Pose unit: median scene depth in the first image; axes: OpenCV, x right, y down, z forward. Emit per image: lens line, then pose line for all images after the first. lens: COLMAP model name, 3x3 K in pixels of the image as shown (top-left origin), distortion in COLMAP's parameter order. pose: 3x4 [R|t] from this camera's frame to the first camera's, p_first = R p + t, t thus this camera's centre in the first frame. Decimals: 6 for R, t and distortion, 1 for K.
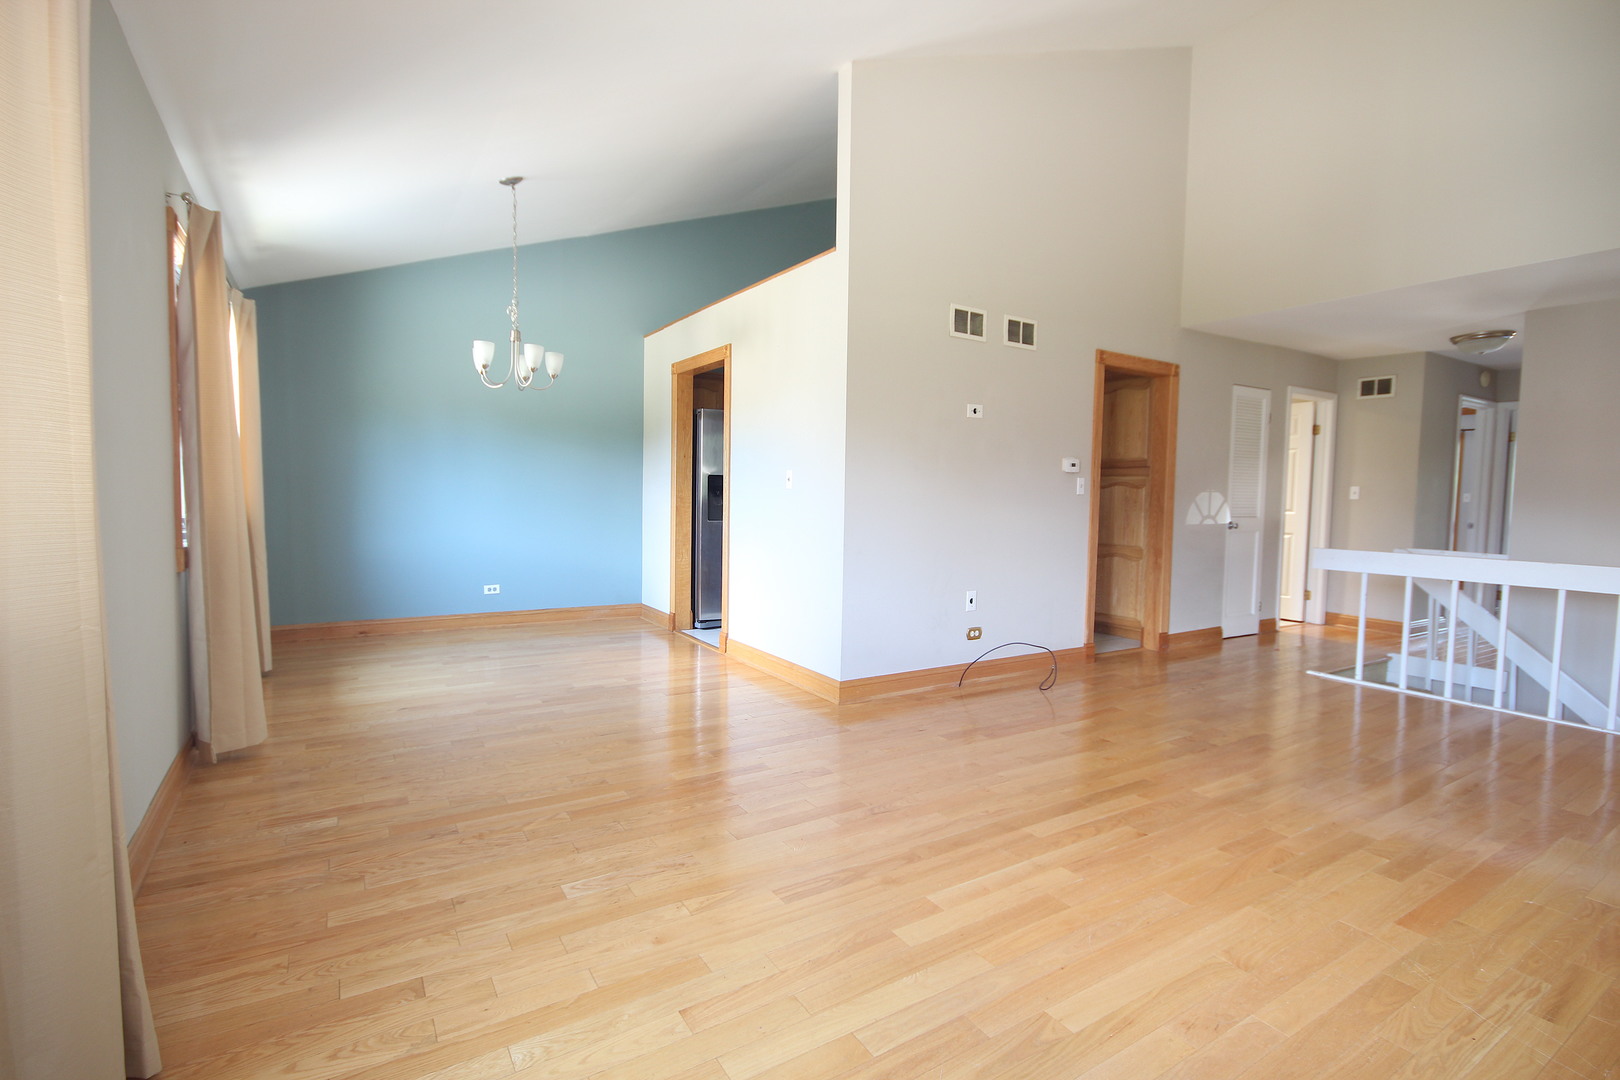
lens RADIAL K [[753.3, 0, 807.9], [0, 753.3, 539.1], [0, 0, 1]] dist [-0.006324, 0.000039]
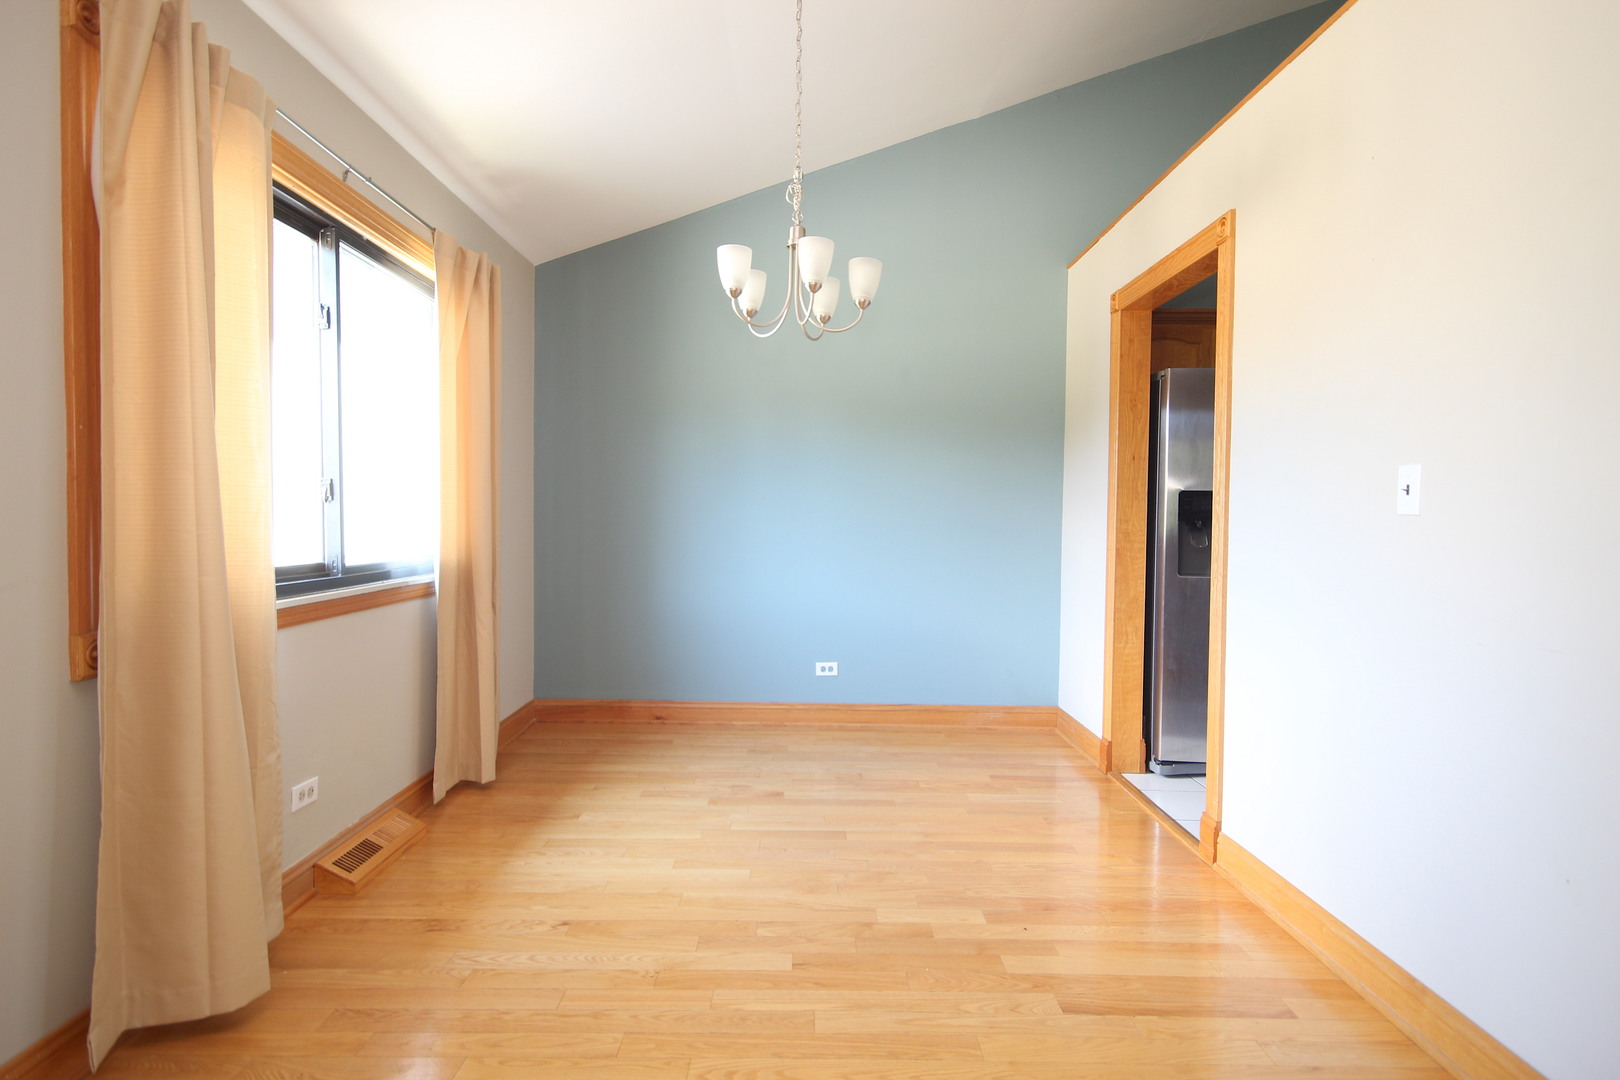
lens RADIAL K [[829.5, 0, 812.1], [0, 829.5, 535.2], [0, 0, 1]] dist [0.003747, 0.001354]
pose [[0.853574, 0.004597, -0.520951, -0.047241], [-0.029387, 0.998794, -0.039336, -0.022655], [0.520142, 0.048885, 0.852680, 0.359543]]
